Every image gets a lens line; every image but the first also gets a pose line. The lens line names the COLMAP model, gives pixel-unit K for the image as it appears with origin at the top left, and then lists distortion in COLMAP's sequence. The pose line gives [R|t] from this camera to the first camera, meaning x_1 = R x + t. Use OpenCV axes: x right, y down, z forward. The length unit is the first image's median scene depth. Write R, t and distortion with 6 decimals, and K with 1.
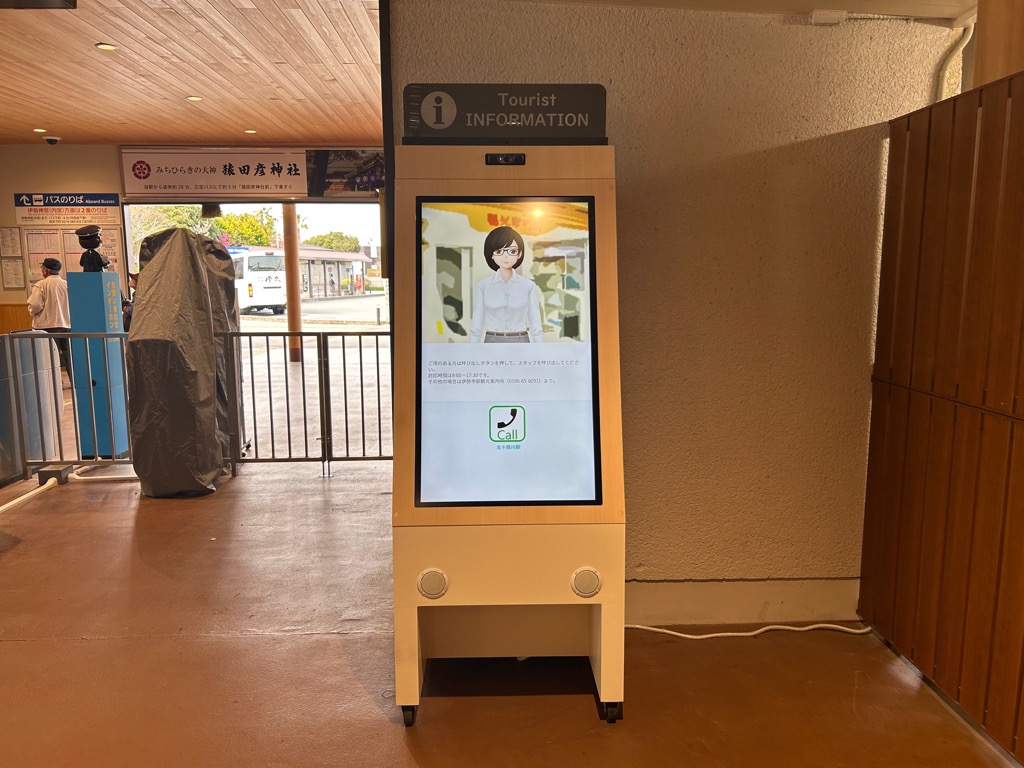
lens RADIAL K [[755.7, 0, 512.9], [0, 755.7, 387.7], [0, 0, 1]] dist [0.012086, -0.006330]
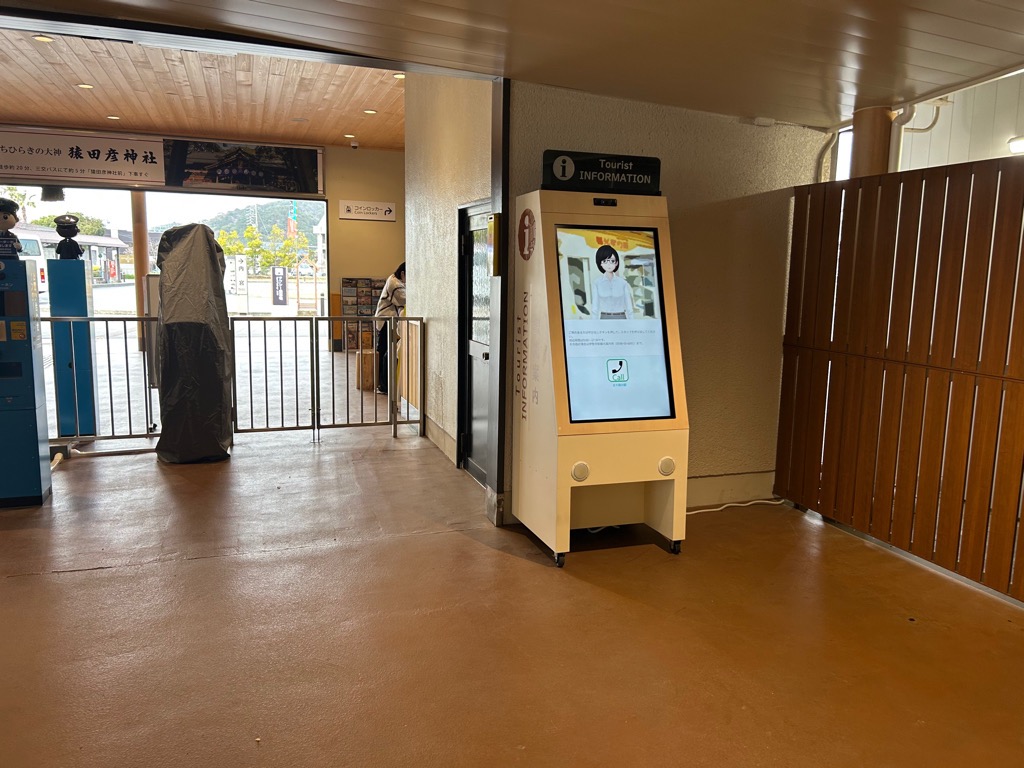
lens RADIAL K [[755.7, 0, 512.7], [0, 755.7, 380.0], [0, 0, 1]] dist [0.012086, -0.006330]
pose [[0.953702, -0.020176, 0.300076, -0.570619], [0.020729, 0.999784, 0.001342, 0.050734], [-0.300038, 0.004940, 0.953914, -0.368427]]
